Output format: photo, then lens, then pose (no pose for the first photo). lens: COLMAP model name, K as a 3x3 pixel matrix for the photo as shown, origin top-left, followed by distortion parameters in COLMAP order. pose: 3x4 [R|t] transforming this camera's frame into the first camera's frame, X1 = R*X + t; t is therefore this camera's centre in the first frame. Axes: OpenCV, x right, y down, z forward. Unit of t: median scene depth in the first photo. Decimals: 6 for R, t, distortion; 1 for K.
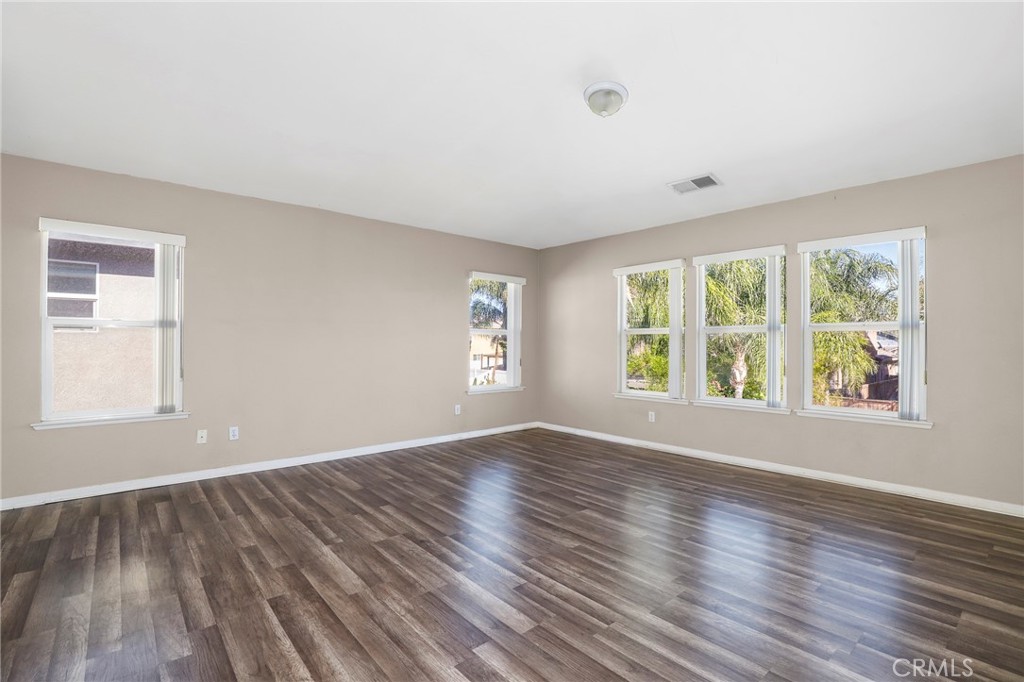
lens RADIAL K [[480.2, 0, 516.1], [0, 480.2, 339.8], [0, 0, 1]] dist [-0.024830, 0.000999]
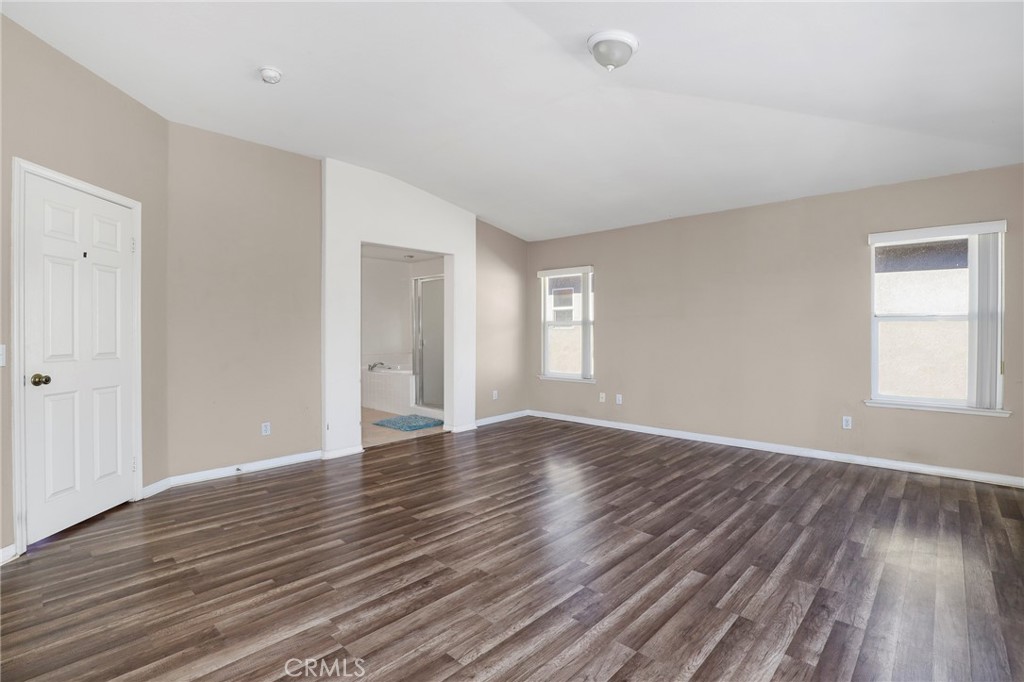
lens RADIAL K [[480.2, 0, 516.1], [0, 480.2, 339.8], [0, 0, 1]] dist [-0.024830, 0.000999]
pose [[0.091678, 0.005354, -0.995774, 0.849222], [0.002535, 0.999981, 0.005610, 0.016498], [0.995786, -0.003039, 0.091662, 0.636075]]
